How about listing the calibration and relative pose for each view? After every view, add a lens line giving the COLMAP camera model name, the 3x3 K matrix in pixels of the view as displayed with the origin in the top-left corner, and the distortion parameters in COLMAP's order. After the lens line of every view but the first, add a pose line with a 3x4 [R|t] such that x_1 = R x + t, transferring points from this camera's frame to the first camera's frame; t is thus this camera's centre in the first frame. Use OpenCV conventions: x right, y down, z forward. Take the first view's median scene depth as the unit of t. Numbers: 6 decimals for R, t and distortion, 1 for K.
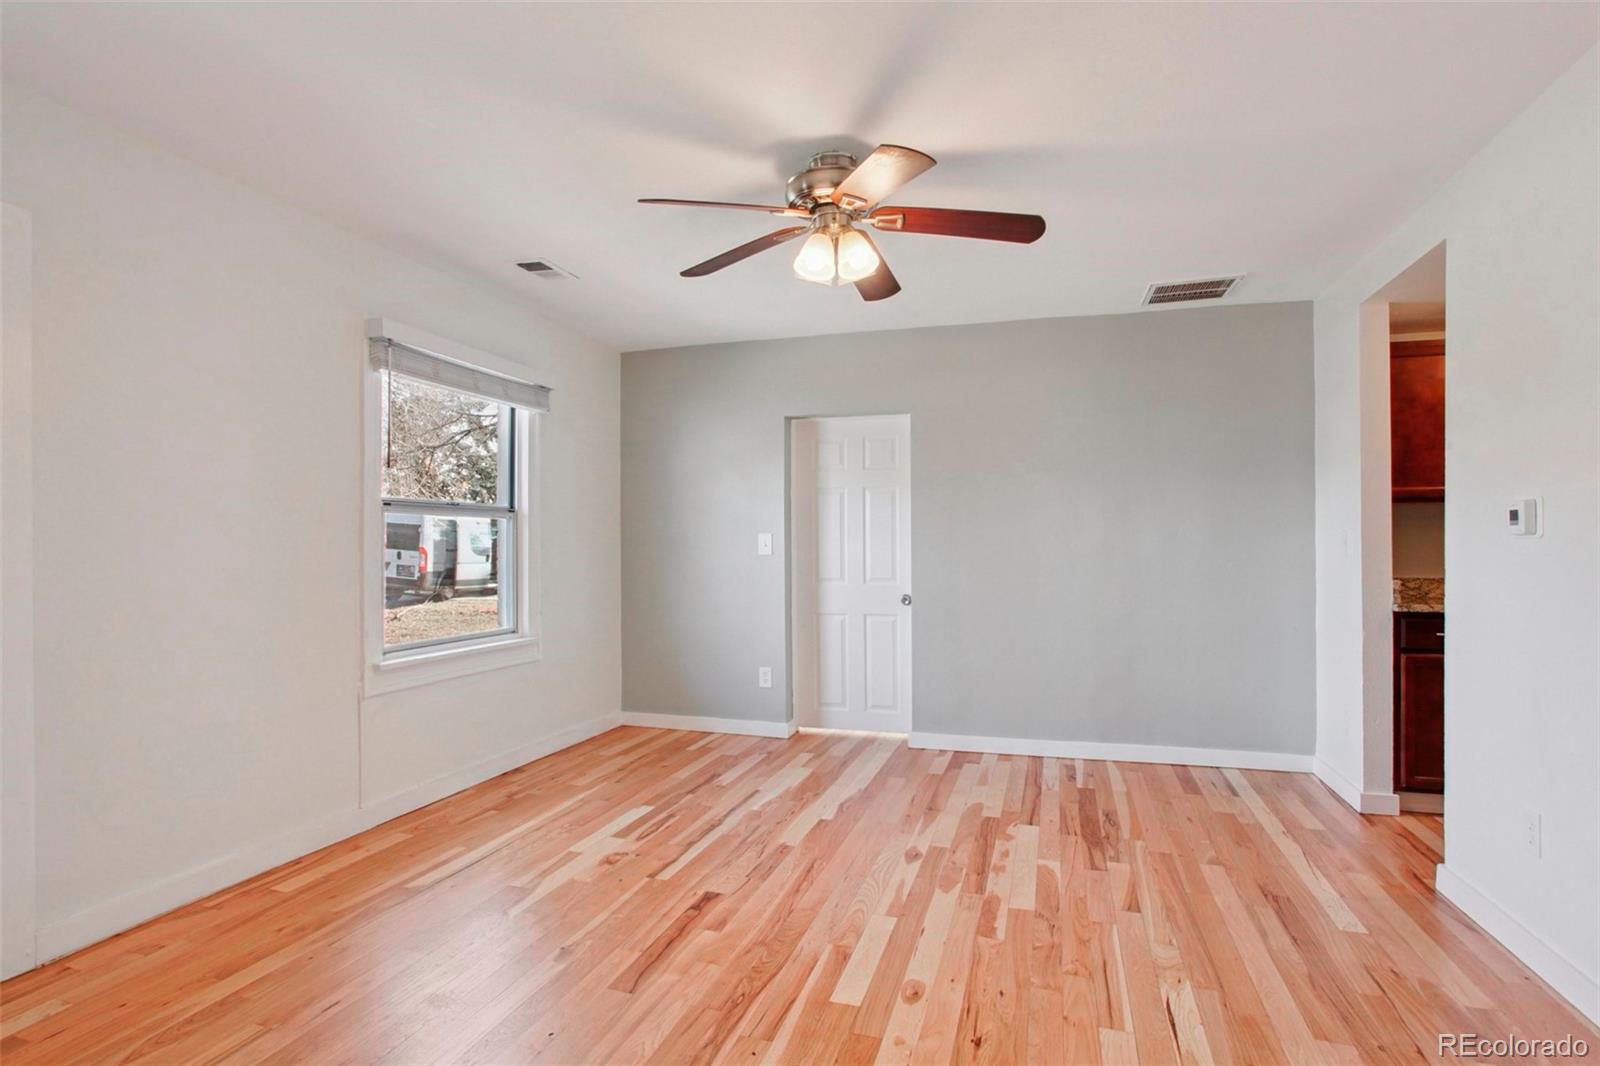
lens RADIAL K [[778.0, 0, 800.0], [0, 778.0, 533.0], [0, 0, 1]] dist [-0.069611, 0.000491]
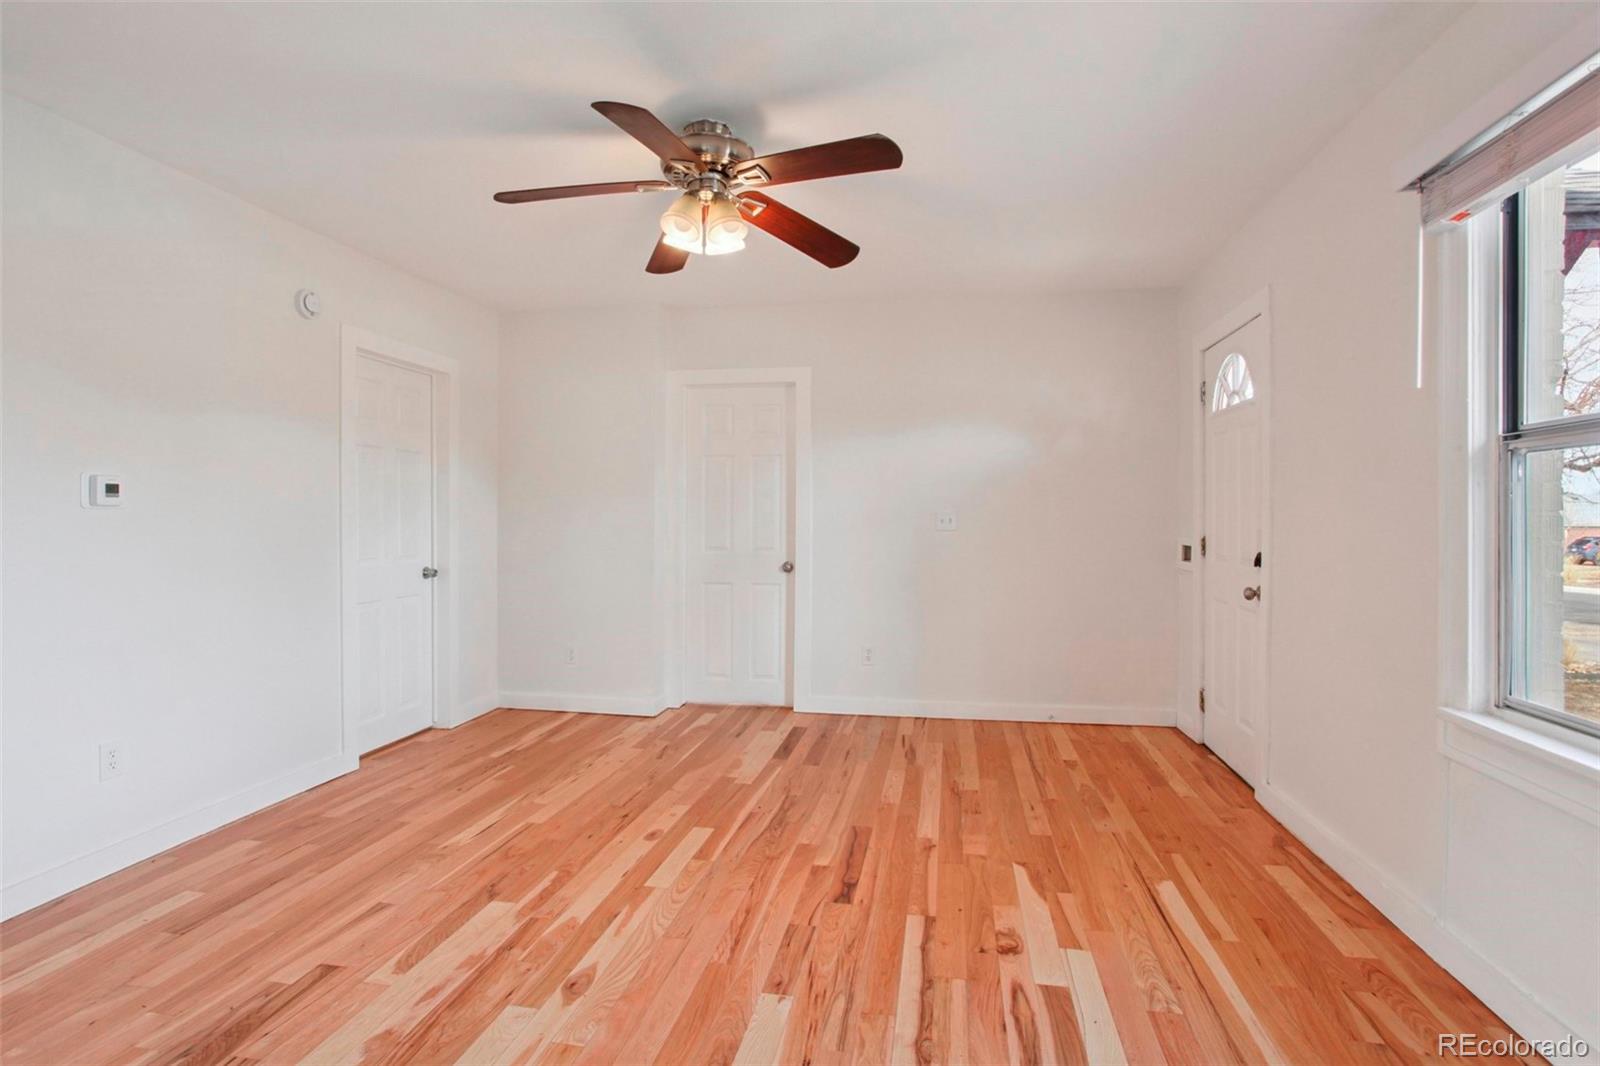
lens RADIAL K [[778.0, 0, 800.0], [0, 778.0, 533.0], [0, 0, 1]] dist [-0.069611, 0.000491]
pose [[-0.991998, -0.002038, -0.126235, 0.049544], [-0.001732, 0.999995, -0.002533, 0.044003], [0.126240, -0.002295, -0.991997, 1.917194]]
